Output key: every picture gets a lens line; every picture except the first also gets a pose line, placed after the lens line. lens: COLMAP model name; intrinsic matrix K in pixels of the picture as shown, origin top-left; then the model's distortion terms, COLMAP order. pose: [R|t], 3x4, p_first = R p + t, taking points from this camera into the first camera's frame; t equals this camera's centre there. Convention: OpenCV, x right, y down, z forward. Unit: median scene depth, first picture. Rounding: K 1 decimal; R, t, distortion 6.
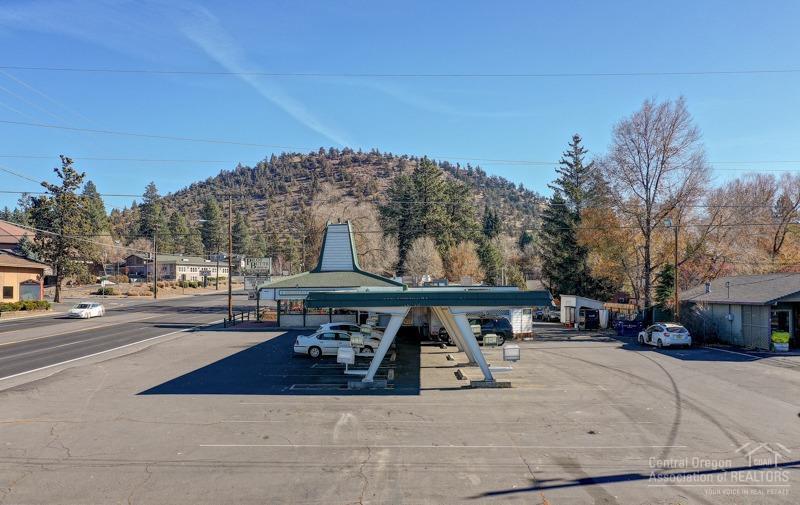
lens RADIAL K [[663.1, 0, 382.7], [0, 663.1, 279.5], [0, 0, 1]] dist [-0.007072, 0.003901]
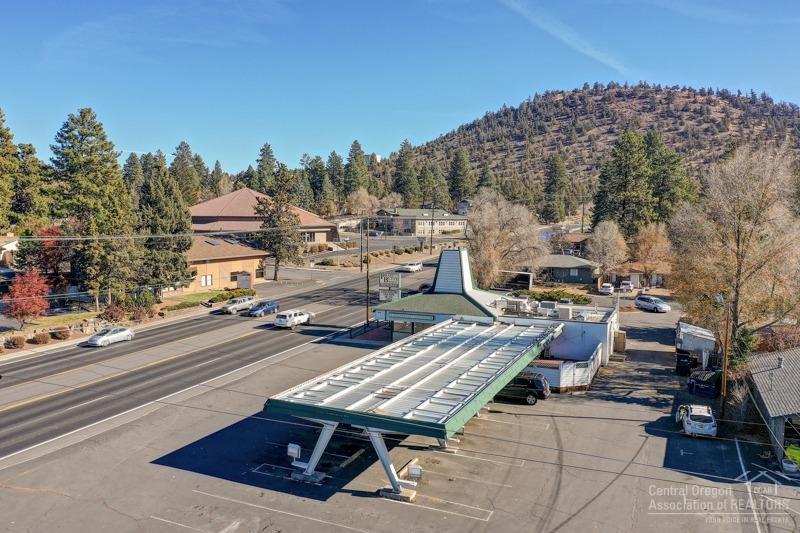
lens RADIAL K [[627.4, 0, 400.0], [0, 627.4, 266.5], [0, 0, 1]] dist [-0.004296, -0.002756]
pose [[0.923074, 0.042243, -0.382296, 0.102928], [-0.005710, 0.995346, 0.096195, -0.062772], [0.384580, -0.086612, 0.919019, 0.002815]]
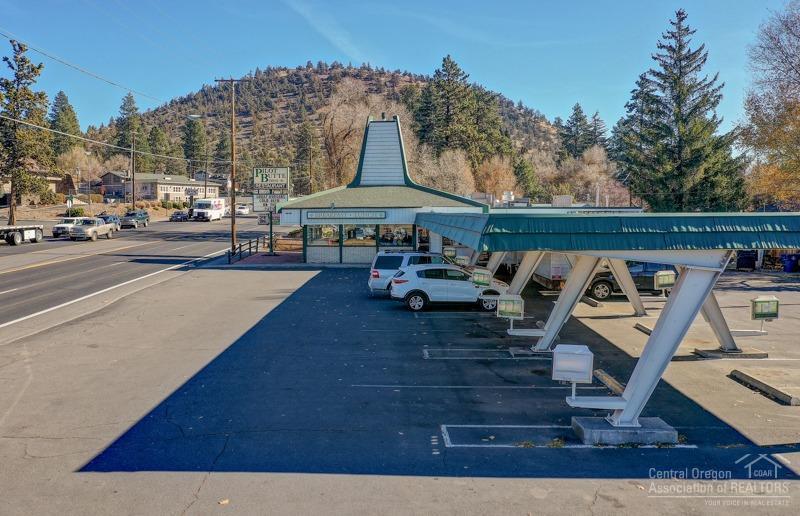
lens RADIAL K [[676.5, 0, 366.7], [0, 676.5, 247.8], [0, 0, 1]] dist [-0.000564, -0.001855]
pose [[0.999986, 0.004985, -0.001926, -0.033643], [-0.004845, 0.997746, 0.066932, 0.002280], [0.002255, -0.066922, 0.997756, 0.103295]]
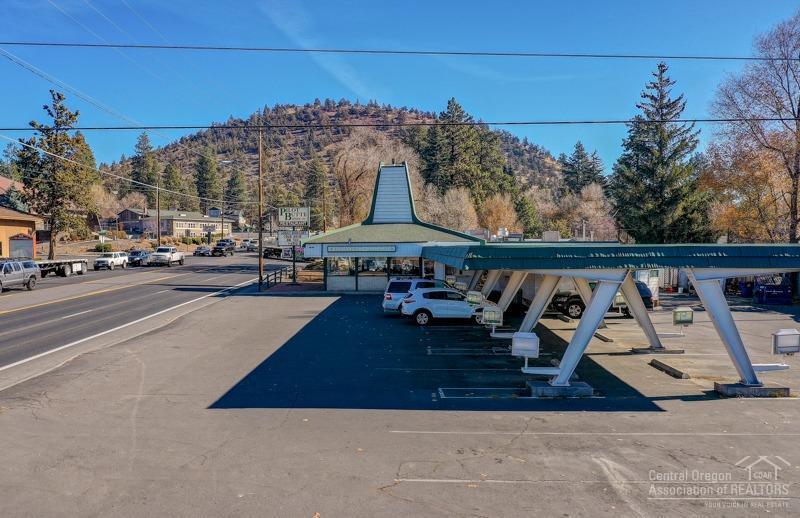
lens RADIAL K [[672.9, 0, 370.5], [0, 672.9, 287.4], [0, 0, 1]] dist [-0.008113, -0.006335]
pose [[0.999973, 0.003083, -0.006642, -0.036171], [-0.002586, 0.997278, 0.073693, 0.002203], [0.006851, -0.073674, 0.997259, 0.064223]]
